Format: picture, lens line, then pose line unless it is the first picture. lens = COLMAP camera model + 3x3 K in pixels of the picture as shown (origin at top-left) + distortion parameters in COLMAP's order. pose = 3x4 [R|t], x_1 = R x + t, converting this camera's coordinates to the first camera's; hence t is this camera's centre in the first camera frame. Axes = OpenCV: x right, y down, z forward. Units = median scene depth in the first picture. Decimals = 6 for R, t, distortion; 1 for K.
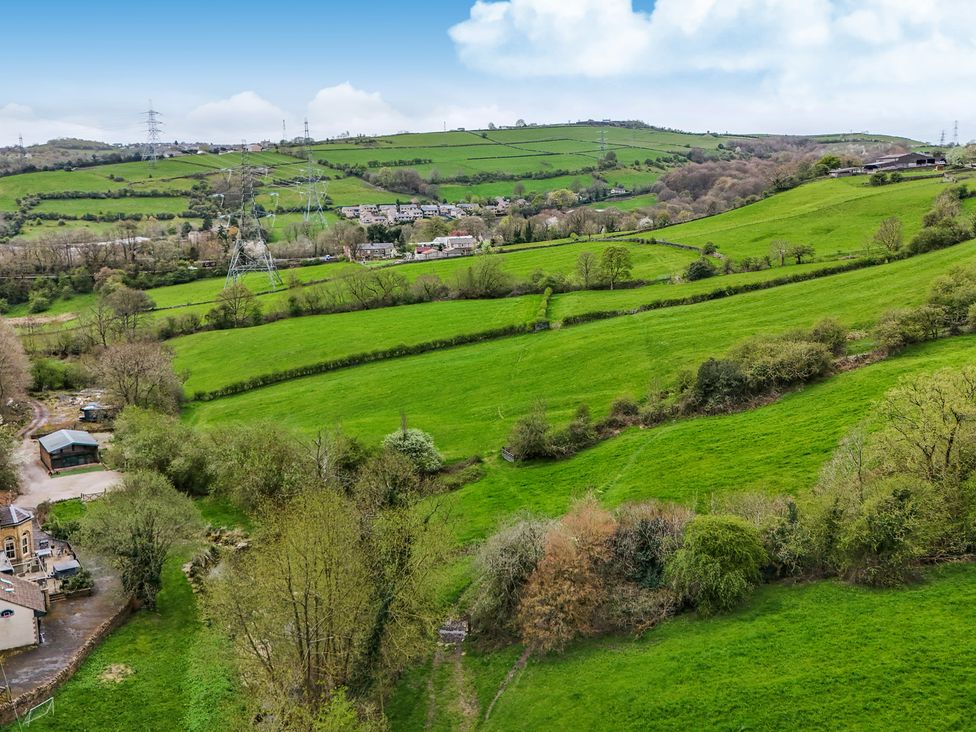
lens RADIAL K [[965.1, 0, 488.0], [0, 965.1, 366.0], [0, 0, 1]] dist [0.119494, -0.206173]
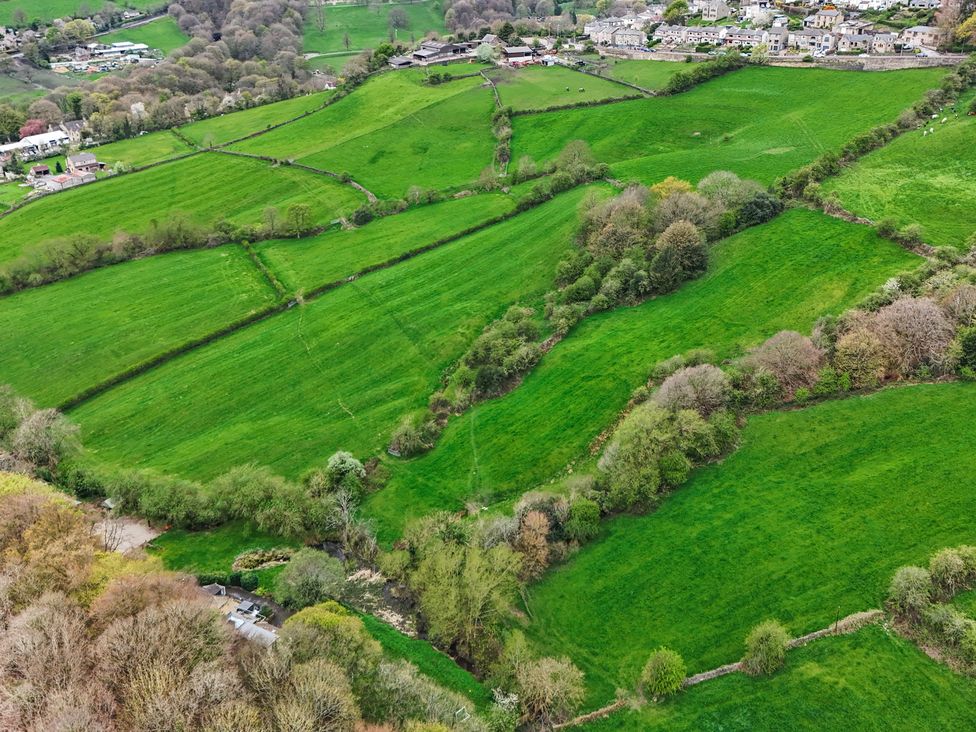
lens RADIAL K [[965.1, 0, 488.0], [0, 965.1, 366.0], [0, 0, 1]] dist [0.119494, -0.206173]
pose [[0.864694, -0.205167, 0.458487, -0.072162], [0.090954, 0.961643, 0.258787, -0.059275], [-0.493995, -0.182070, 0.850188, -0.059651]]
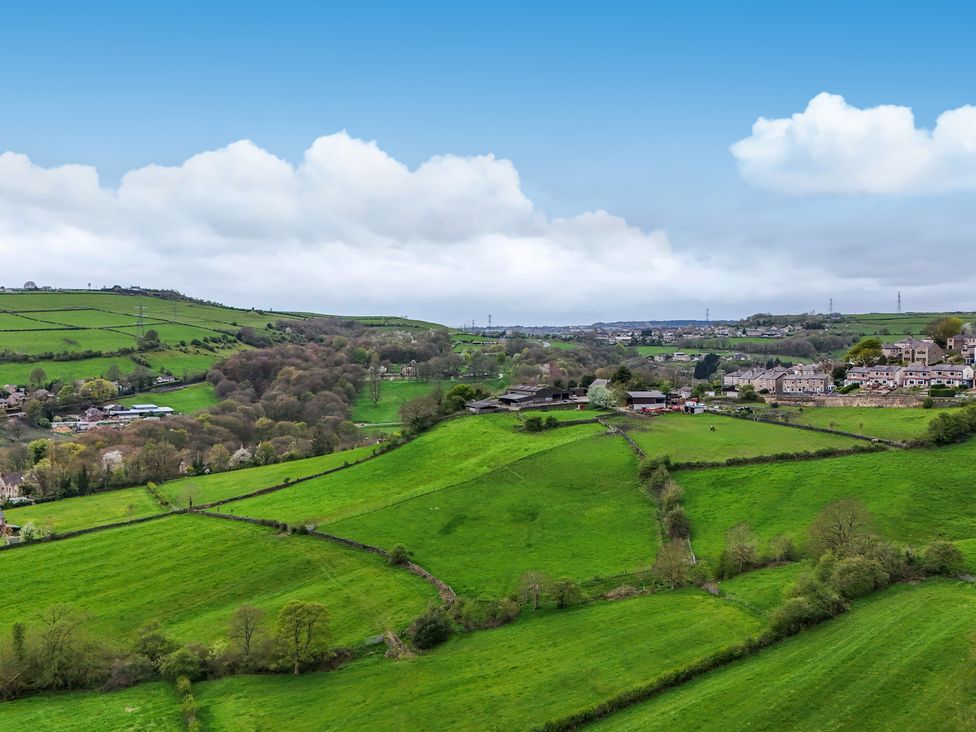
lens RADIAL K [[965.1, 0, 488.0], [0, 965.1, 366.0], [0, 0, 1]] dist [0.119494, -0.206173]
pose [[0.885412, 0.017611, 0.464473, -0.013936], [0.056495, 0.987796, -0.145147, -0.046051], [-0.461361, 0.154755, 0.873612, 0.101694]]
